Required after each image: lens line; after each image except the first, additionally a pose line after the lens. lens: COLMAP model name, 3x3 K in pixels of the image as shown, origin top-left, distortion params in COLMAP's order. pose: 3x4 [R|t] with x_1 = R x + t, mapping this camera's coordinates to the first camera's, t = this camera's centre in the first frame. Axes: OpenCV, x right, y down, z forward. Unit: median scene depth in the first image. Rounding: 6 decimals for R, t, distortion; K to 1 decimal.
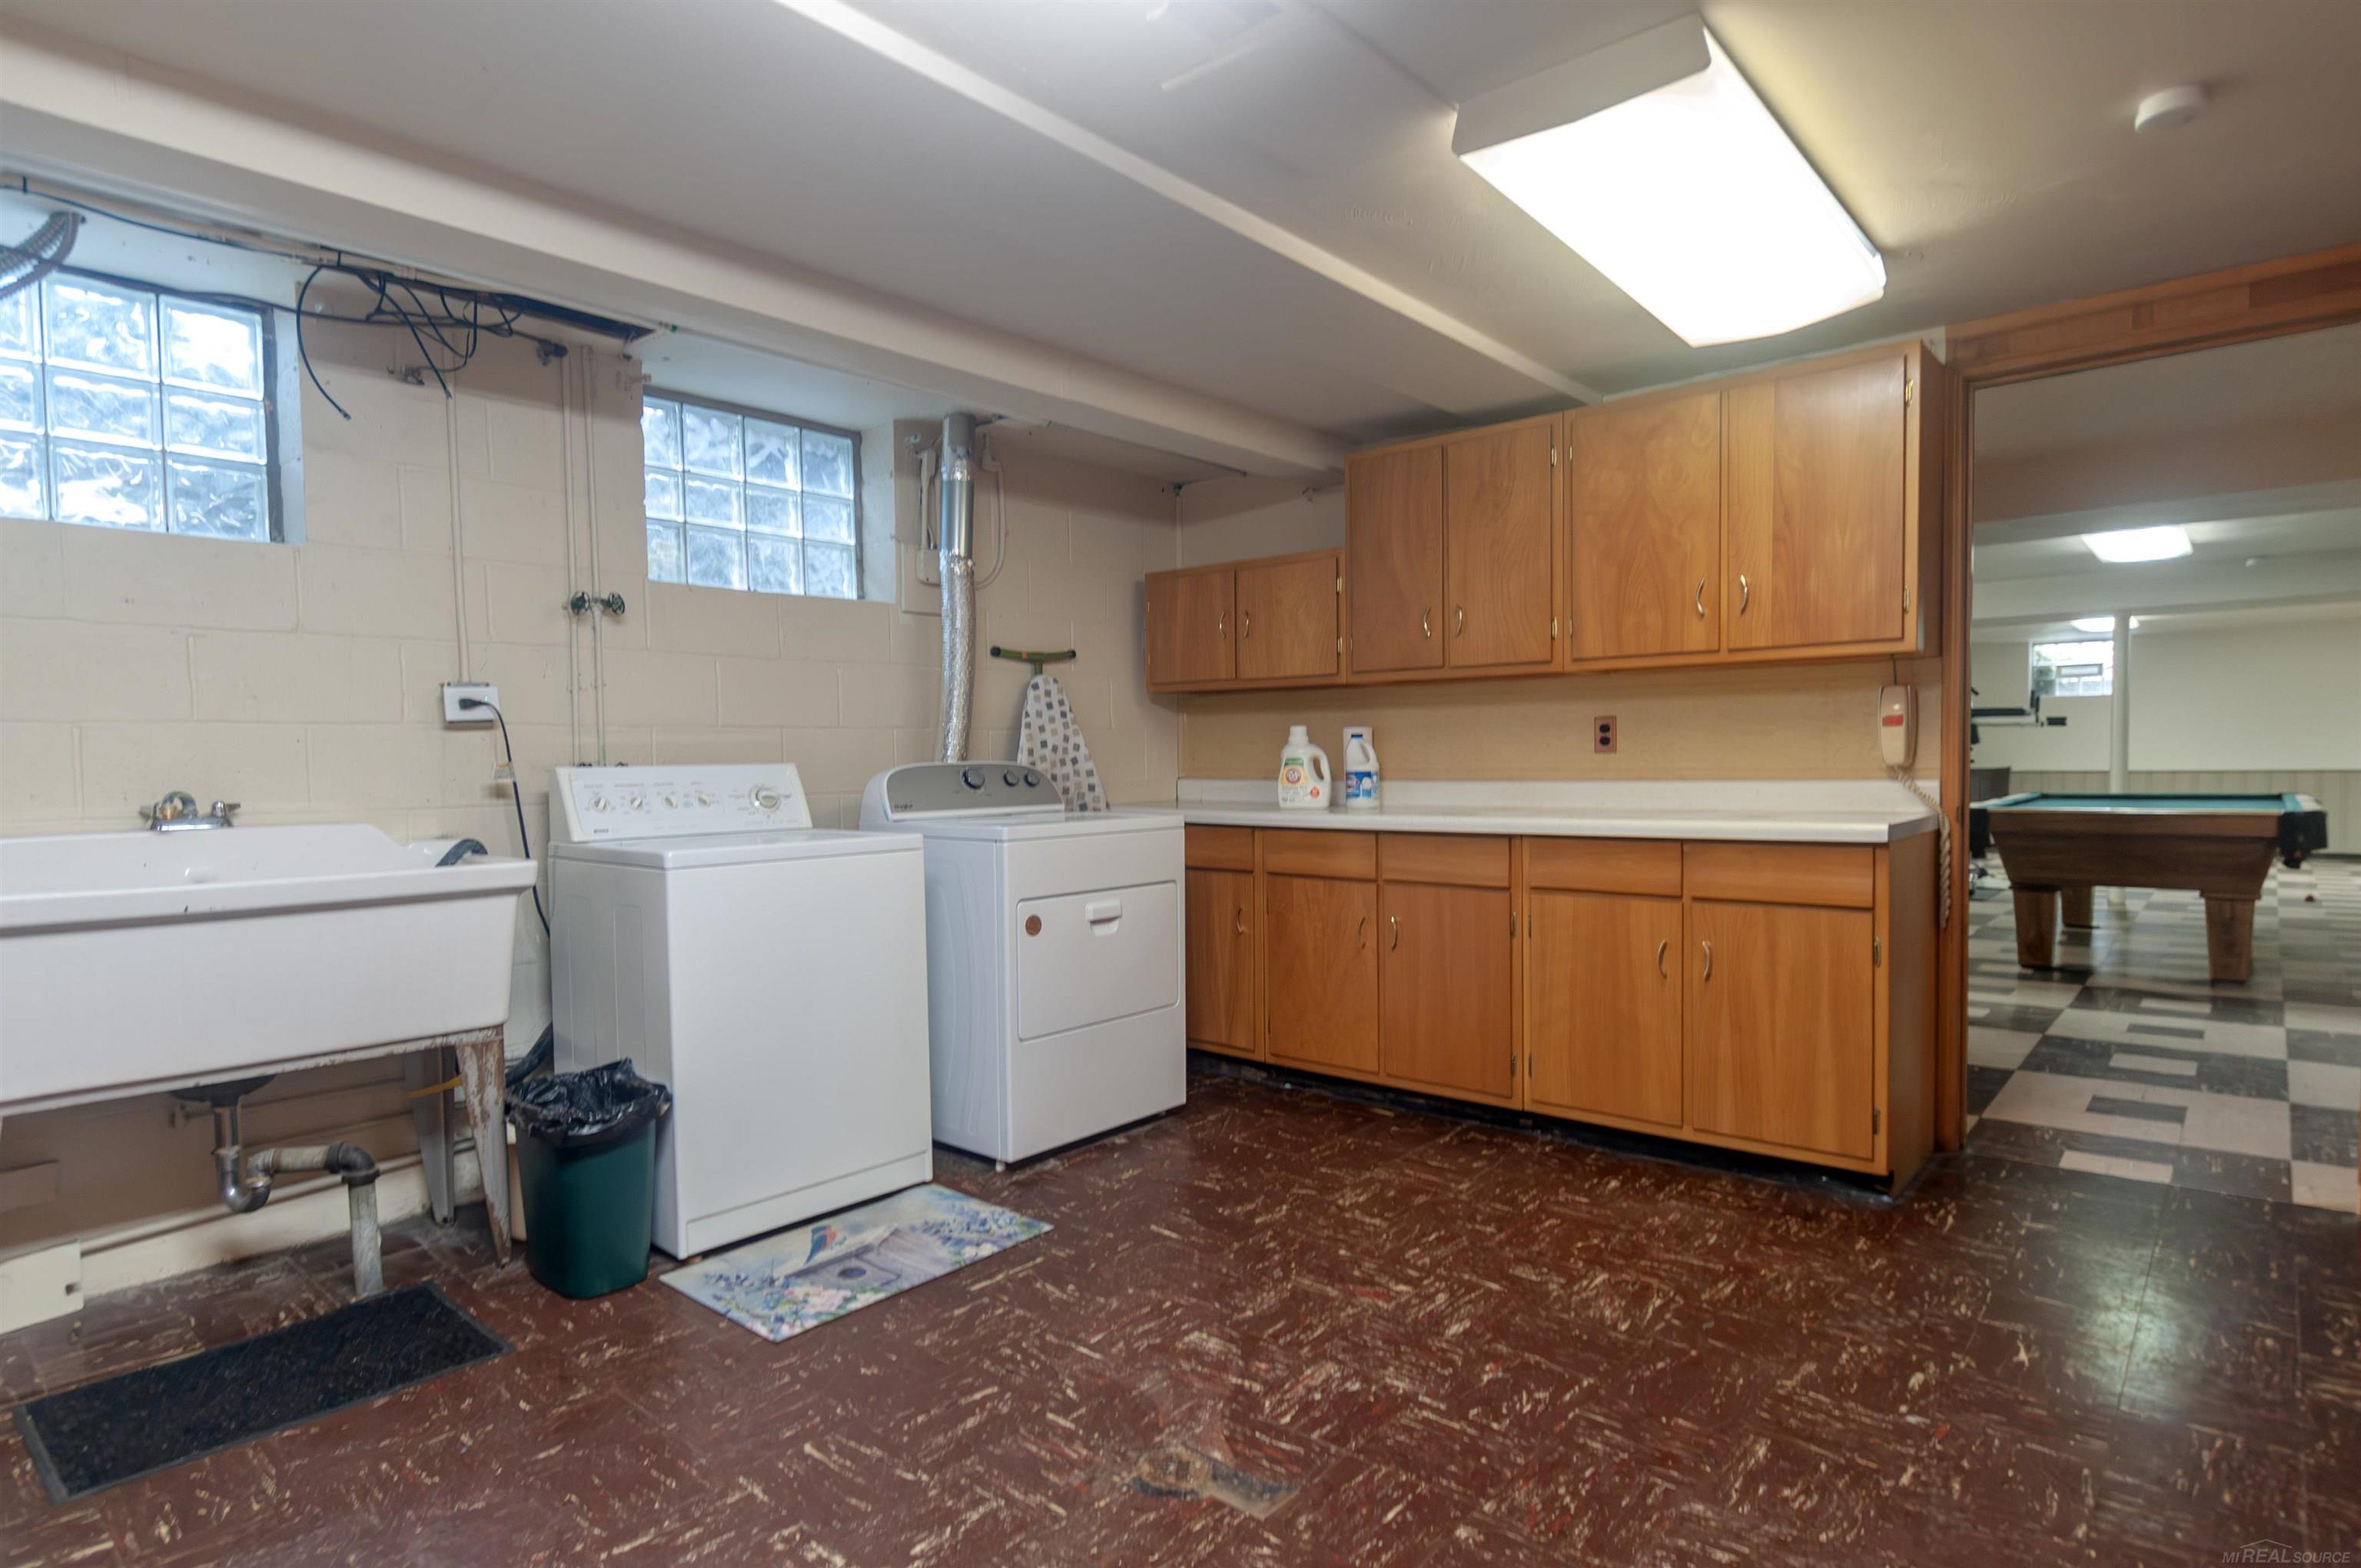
lens RADIAL K [[1246.6, 0, 1175.4], [0, 1246.6, 790.7], [0, 0, 1]] dist [-0.001511, -0.000042]
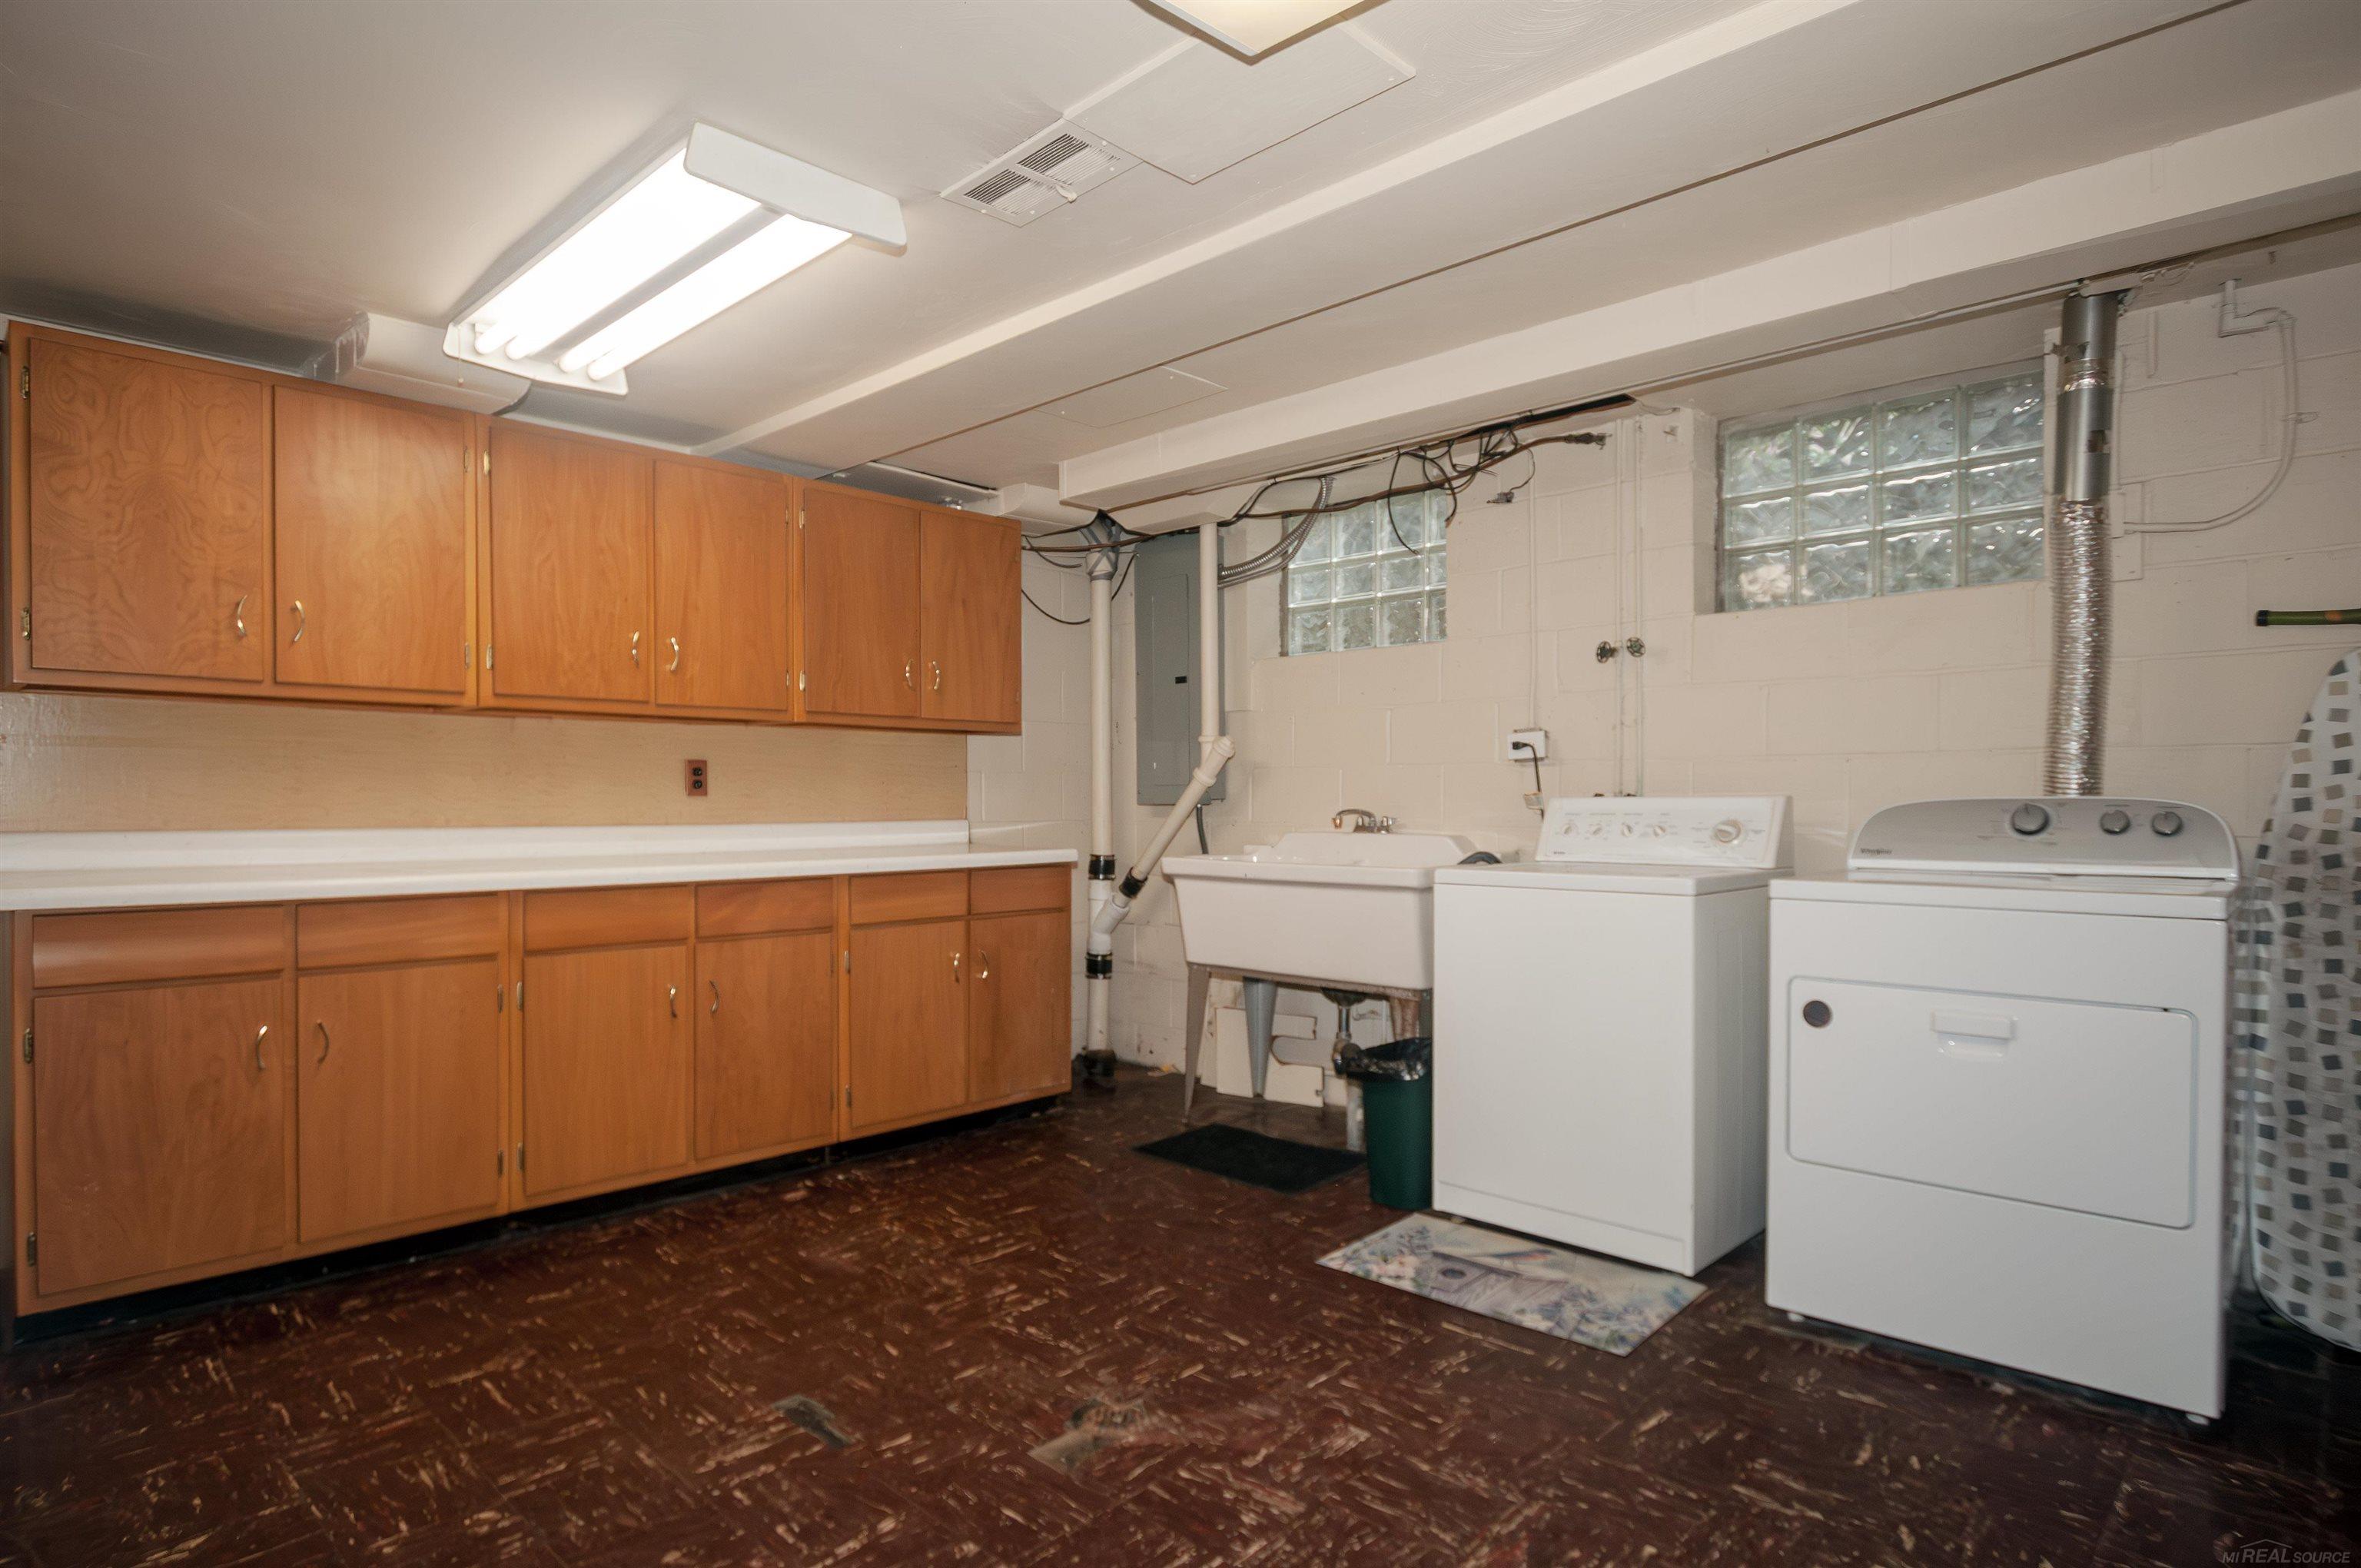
lens RADIAL K [[1315.8, 0, 1175.3], [0, 1315.8, 791.7], [0, 0, 1]] dist [-0.019051, 0.001298]
pose [[-0.064623, 0.008044, -0.997877, 0.905945], [-0.021701, 0.999720, 0.009464, -0.032701], [0.997674, 0.022266, -0.064431, 0.855278]]
